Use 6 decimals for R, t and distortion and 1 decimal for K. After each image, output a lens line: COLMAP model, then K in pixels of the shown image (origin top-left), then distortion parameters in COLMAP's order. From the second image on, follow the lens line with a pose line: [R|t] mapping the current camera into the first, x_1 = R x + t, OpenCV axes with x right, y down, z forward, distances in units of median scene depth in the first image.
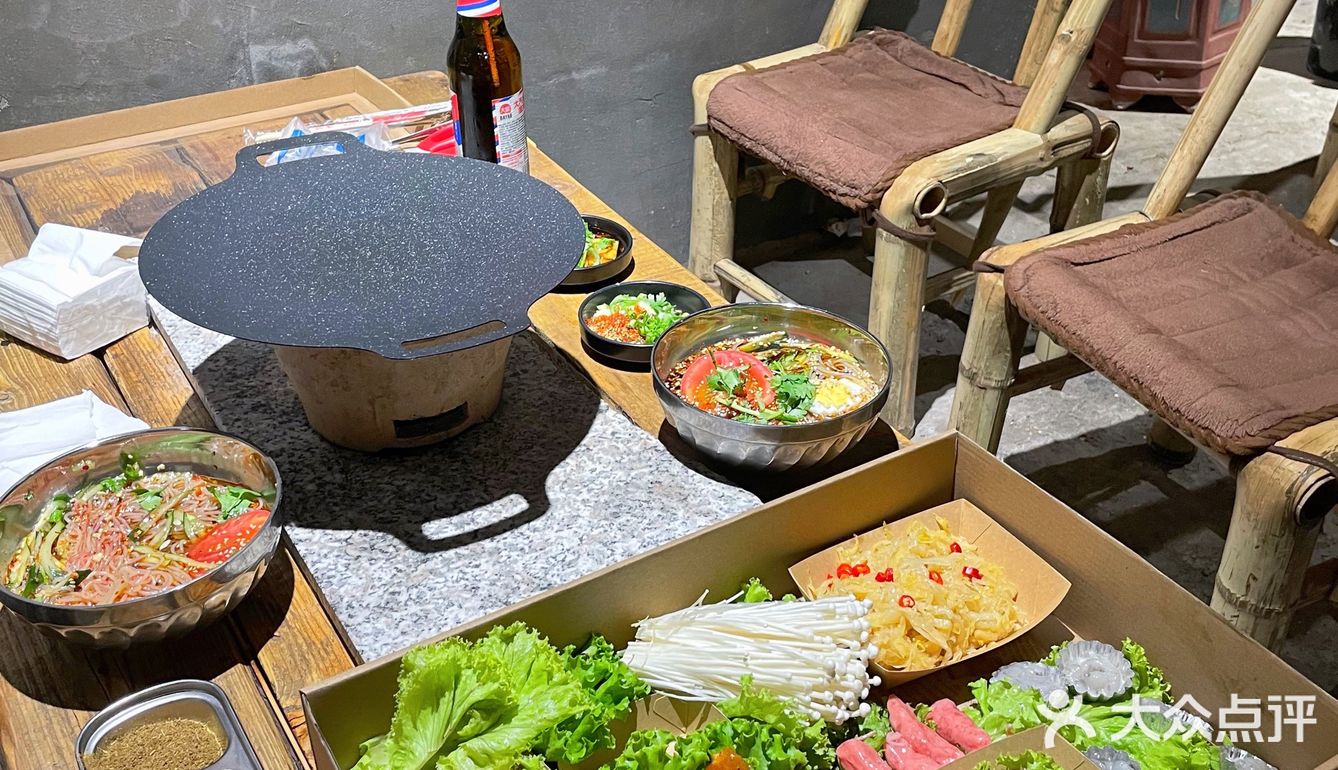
lens RADIAL K [[1454.0, 0, 632.8], [0, 1454.0, 368.3], [0, 0, 1]] dist [0.072210, -0.009362]
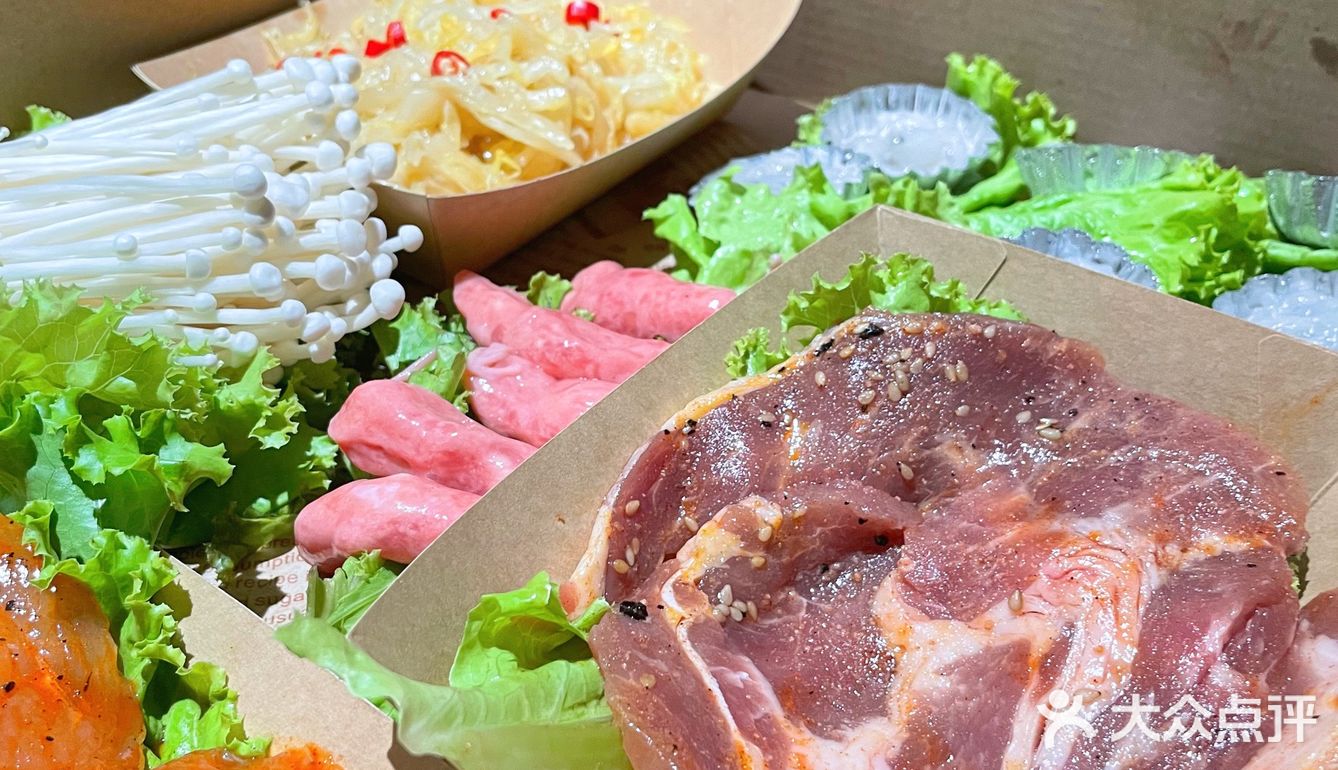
lens RADIAL K [[1336.8, 0, 650.6], [0, 1336.8, 404.8], [0, 0, 1]] dist [0.165999, -0.404602]
pose [[0.925011, -0.232715, 0.300332, 0.112469], [0.215529, 0.972375, 0.089632, 0.236200], [-0.312894, -0.018180, 0.949614, 0.665479]]
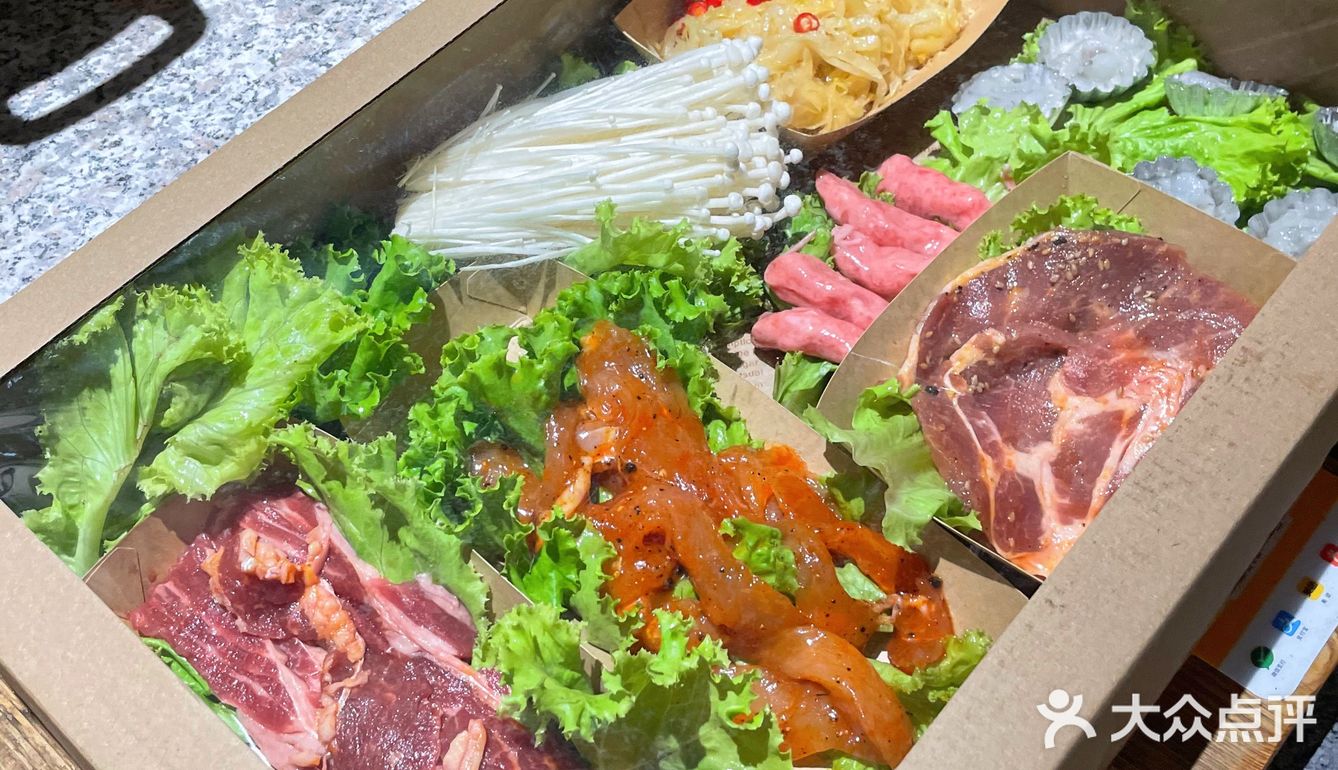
lens RADIAL K [[1454.0, 0, 632.8], [0, 1454.0, 368.3], [0, 0, 1]] dist [0.072210, -0.009362]
pose [[0.952450, -0.275321, 0.130530, -0.008084], [0.218101, 0.915186, 0.338918, 0.068294], [-0.212770, -0.294334, 0.931717, 0.398150]]
